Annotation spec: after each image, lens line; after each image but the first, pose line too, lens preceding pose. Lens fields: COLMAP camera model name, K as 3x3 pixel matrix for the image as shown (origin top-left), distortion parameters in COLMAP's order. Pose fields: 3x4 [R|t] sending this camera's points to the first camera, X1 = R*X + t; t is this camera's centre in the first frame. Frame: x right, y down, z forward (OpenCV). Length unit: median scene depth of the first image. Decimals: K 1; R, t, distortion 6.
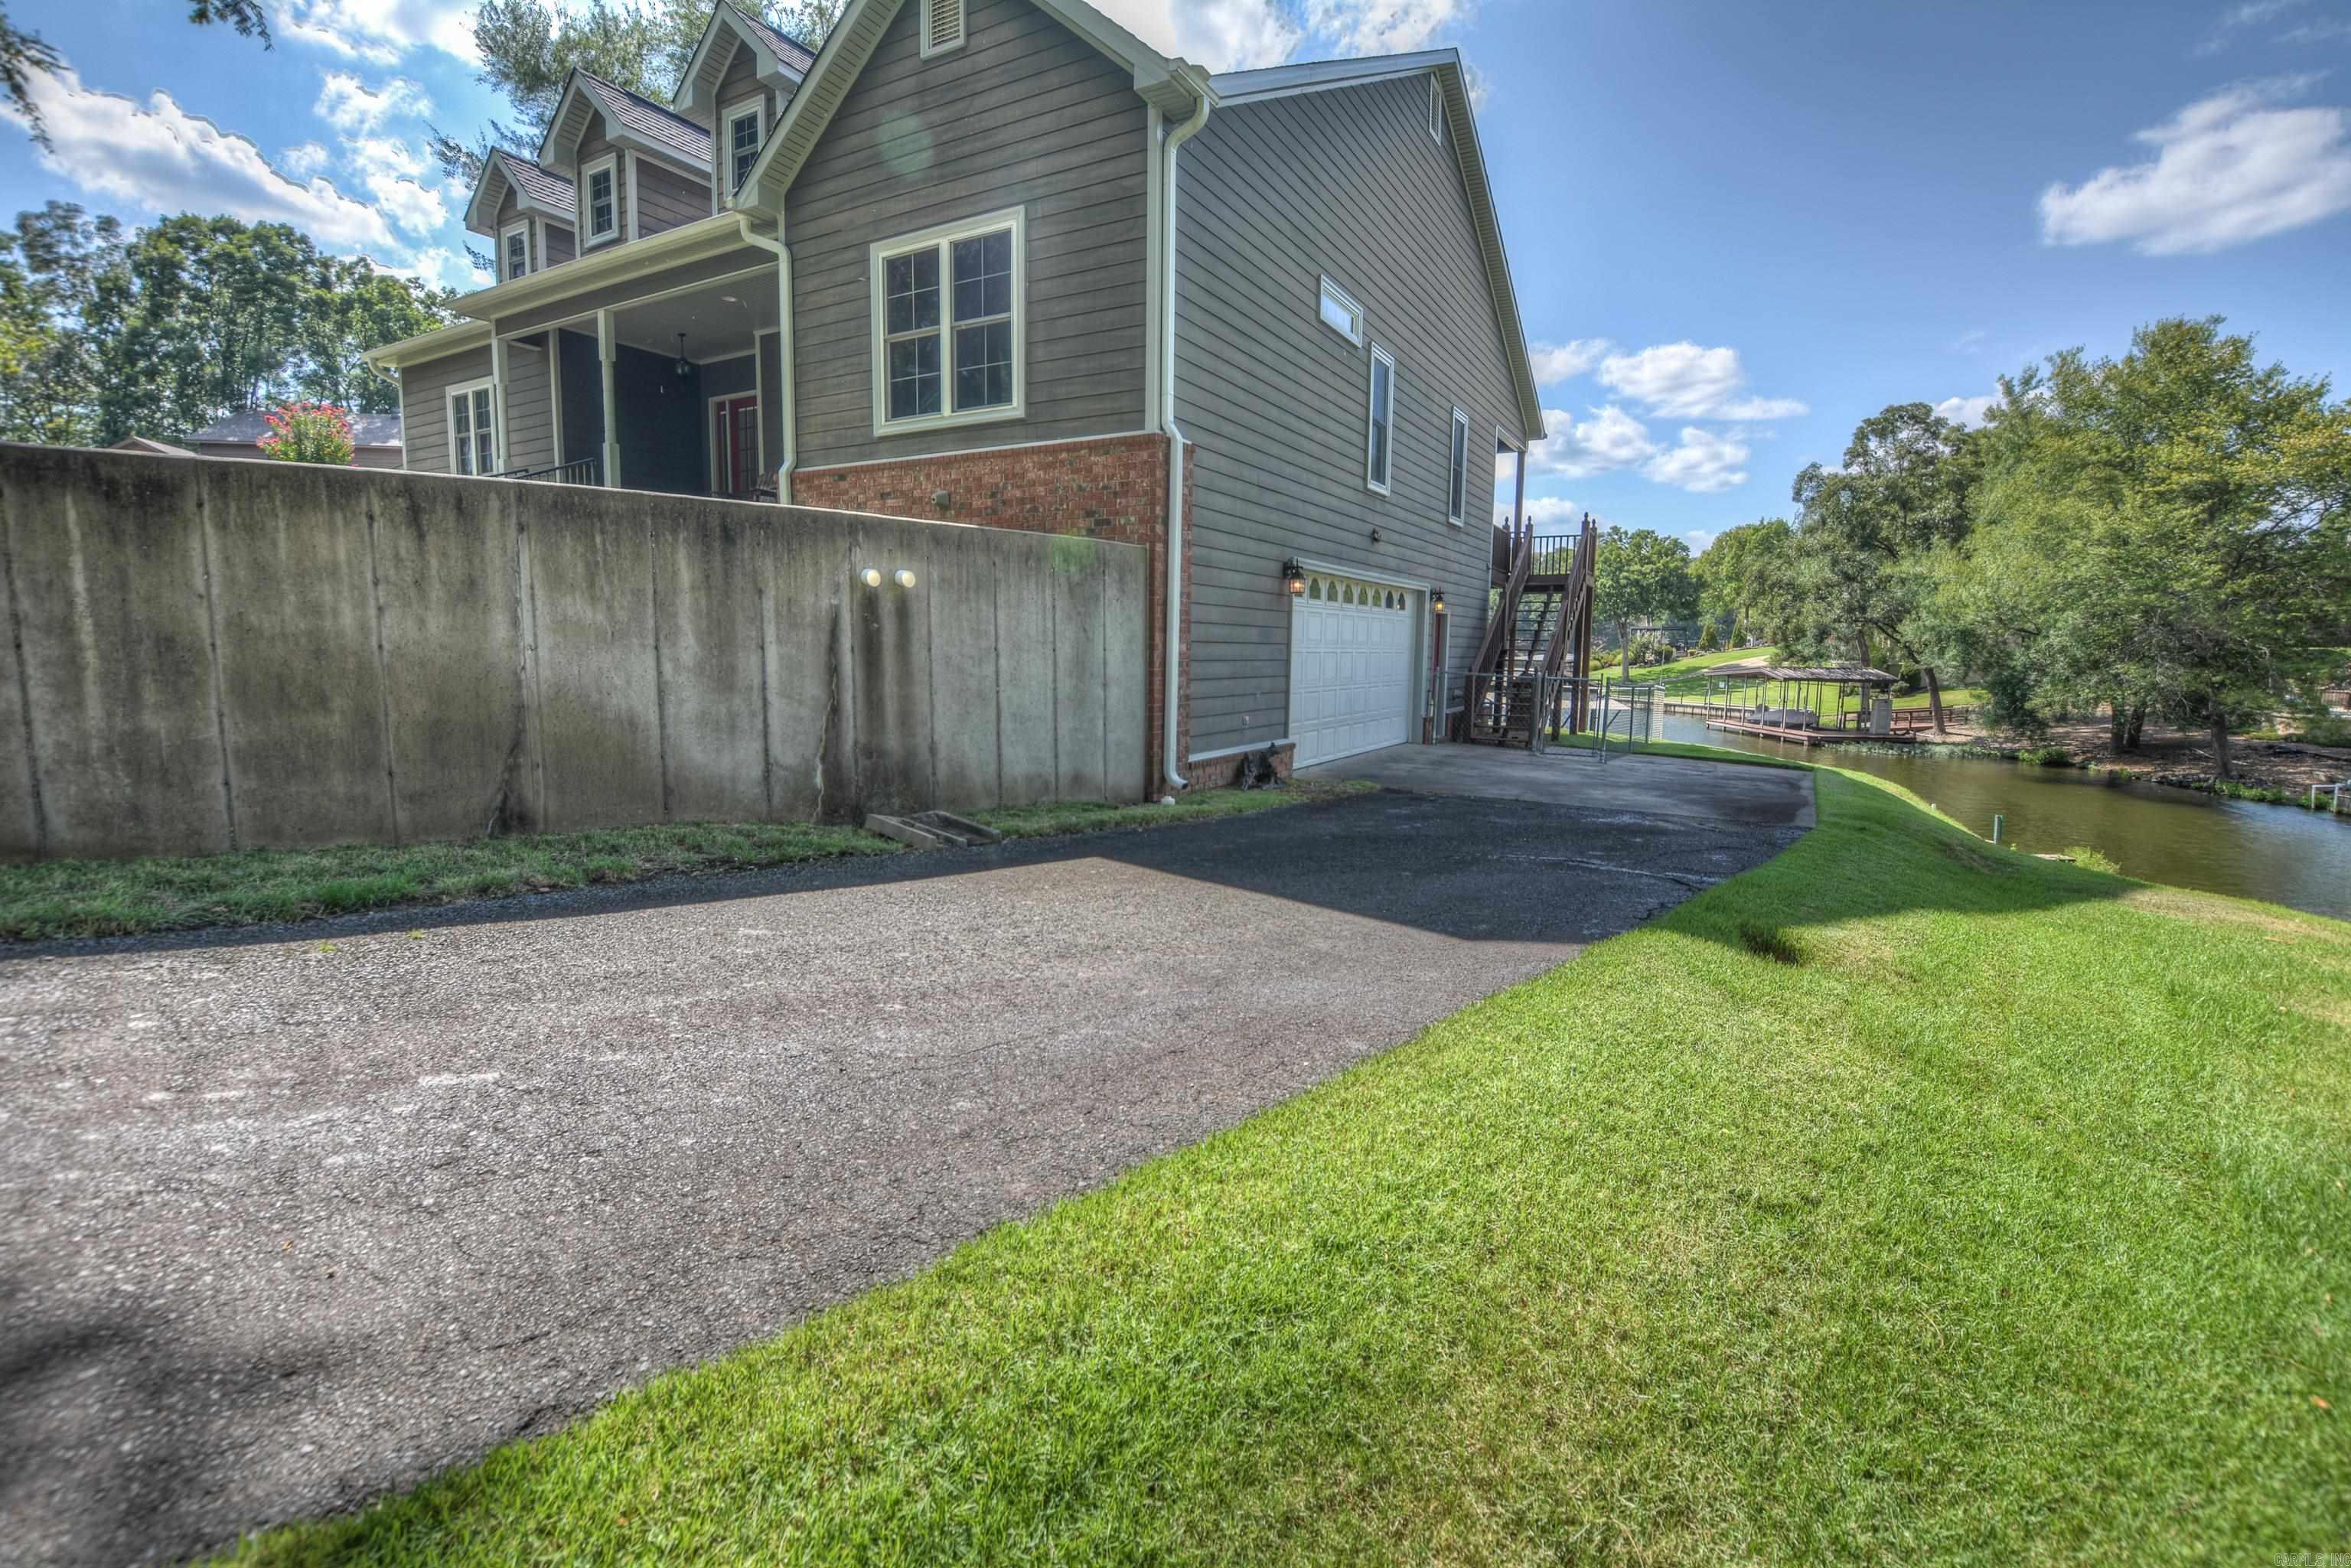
lens RADIAL K [[1029.9, 0, 1165.5], [0, 1029.9, 788.8], [0, 0, 1]] dist [-0.035058, 0.004898]
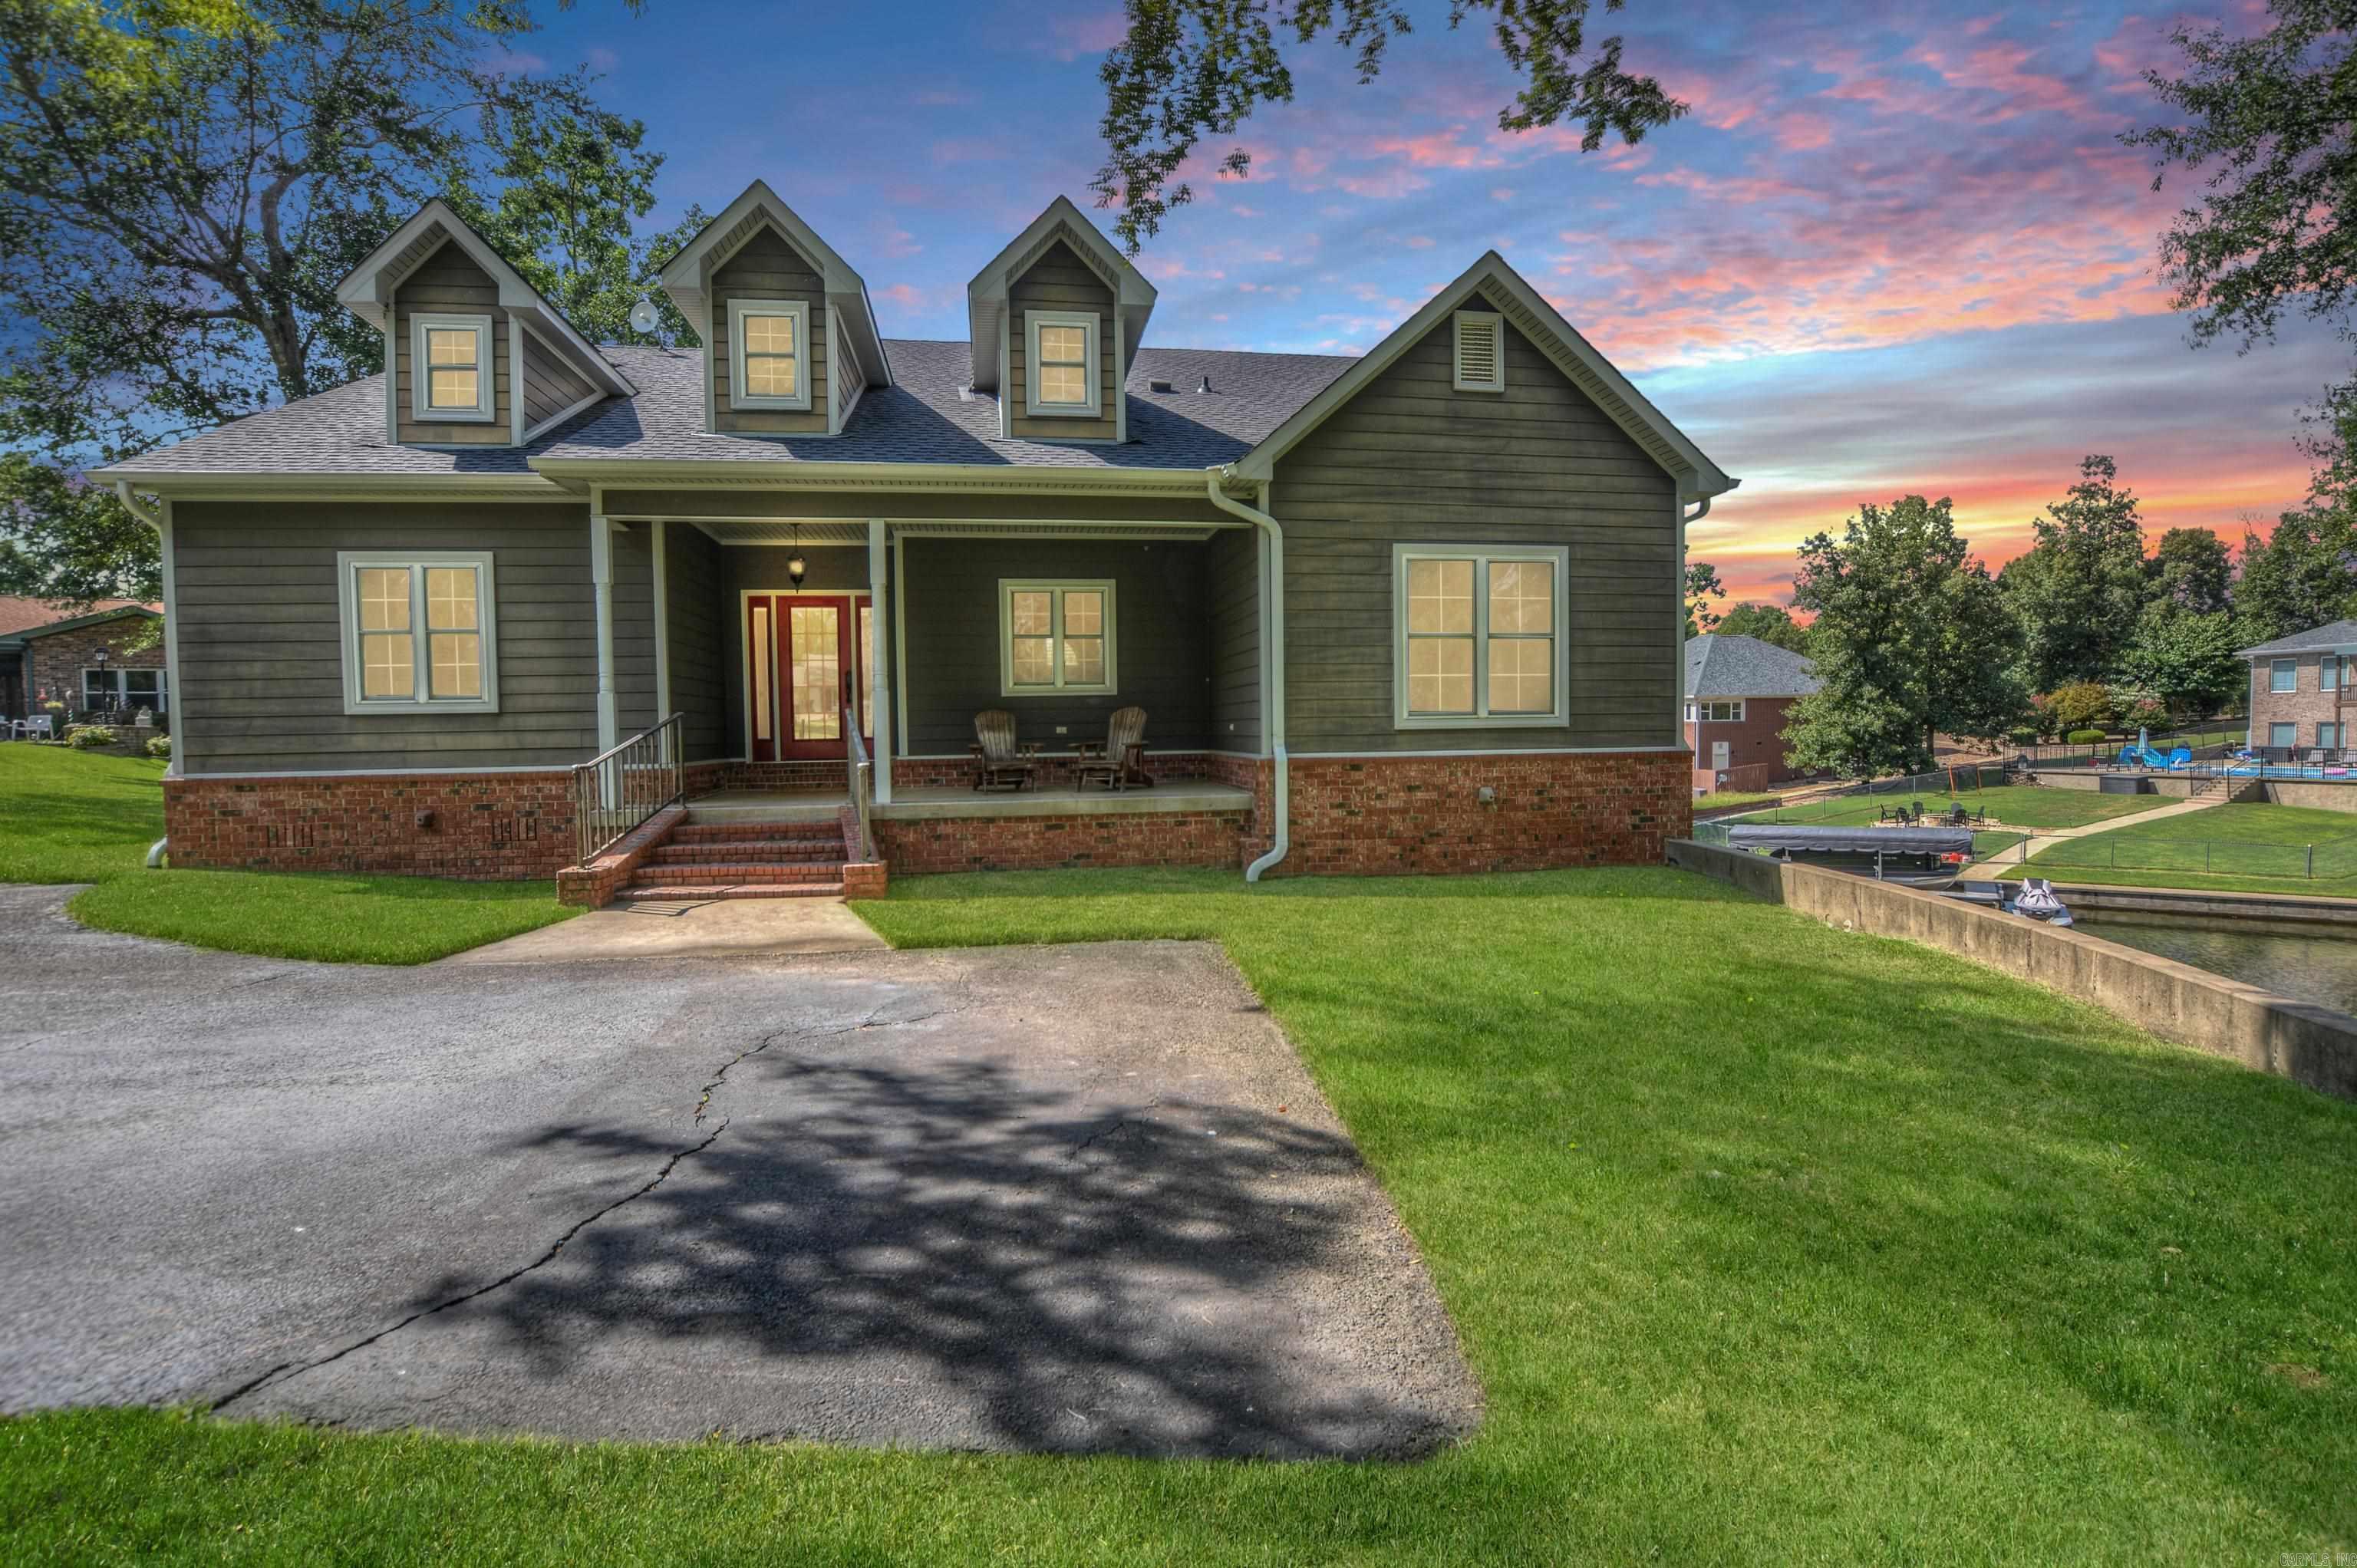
lens RADIAL K [[1051.8, 0, 1158.9], [0, 1051.8, 774.4], [0, 0, 1]] dist [-0.039192, 0.009268]
pose [[0.789210, -0.047250, 0.612303, -0.211301], [0.108026, 0.992171, -0.062673, -0.050522], [-0.604548, 0.115606, 0.788135, 0.065536]]
